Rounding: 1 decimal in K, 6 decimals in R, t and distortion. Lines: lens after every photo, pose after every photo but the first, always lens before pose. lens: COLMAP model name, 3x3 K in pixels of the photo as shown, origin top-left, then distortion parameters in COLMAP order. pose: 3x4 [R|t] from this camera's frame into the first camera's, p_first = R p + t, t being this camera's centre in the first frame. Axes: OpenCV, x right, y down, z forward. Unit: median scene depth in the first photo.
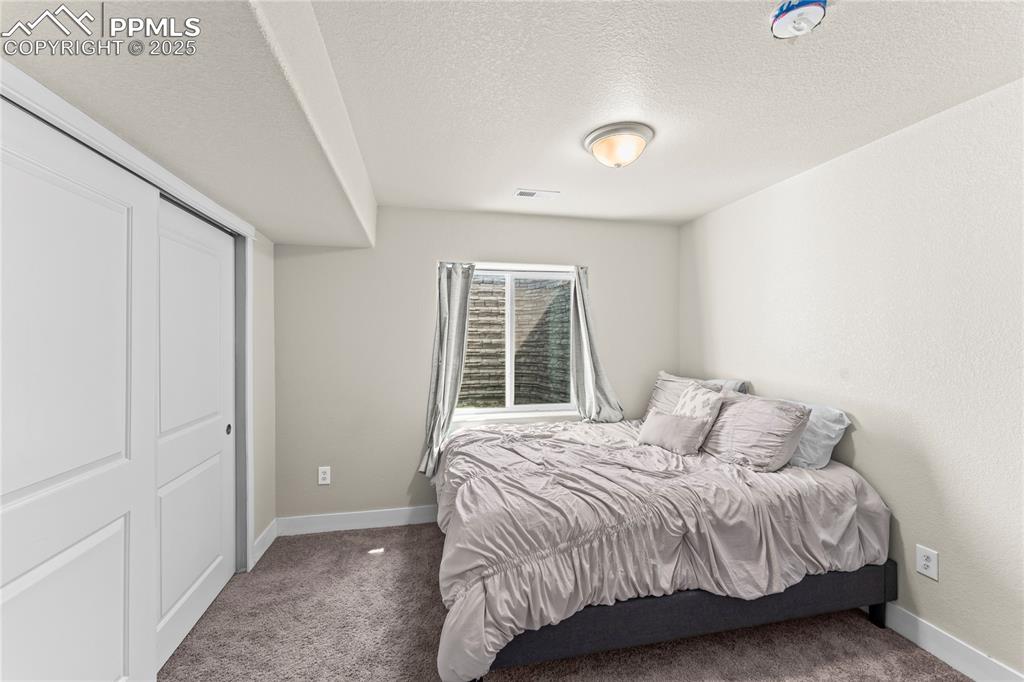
lens RADIAL K [[410.2, 0, 506.9], [0, 410.2, 336.5], [0, 0, 1]] dist [-0.002631, -0.000391]
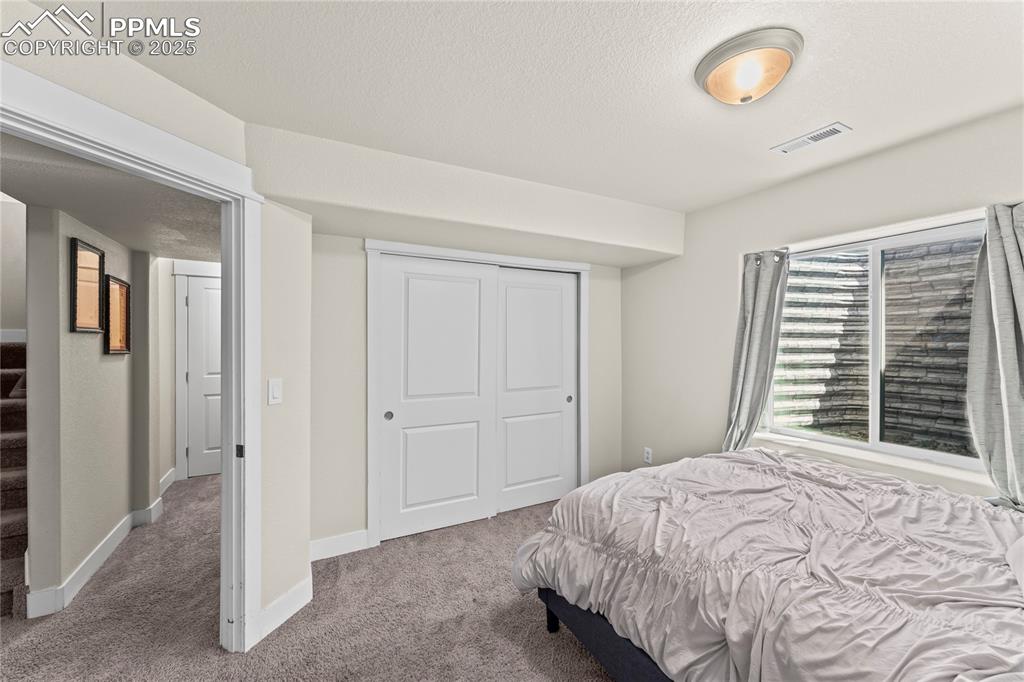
lens RADIAL K [[411.6, 0, 512.0], [0, 411.6, 341.0], [0, 0, 1]] dist [0.000647, 0.000012]
pose [[0.262260, 0.000525, -0.964997, 0.504335], [0.002733, 0.999995, 0.001287, 0.002613], [0.964993, -0.002975, 0.262258, 0.253499]]
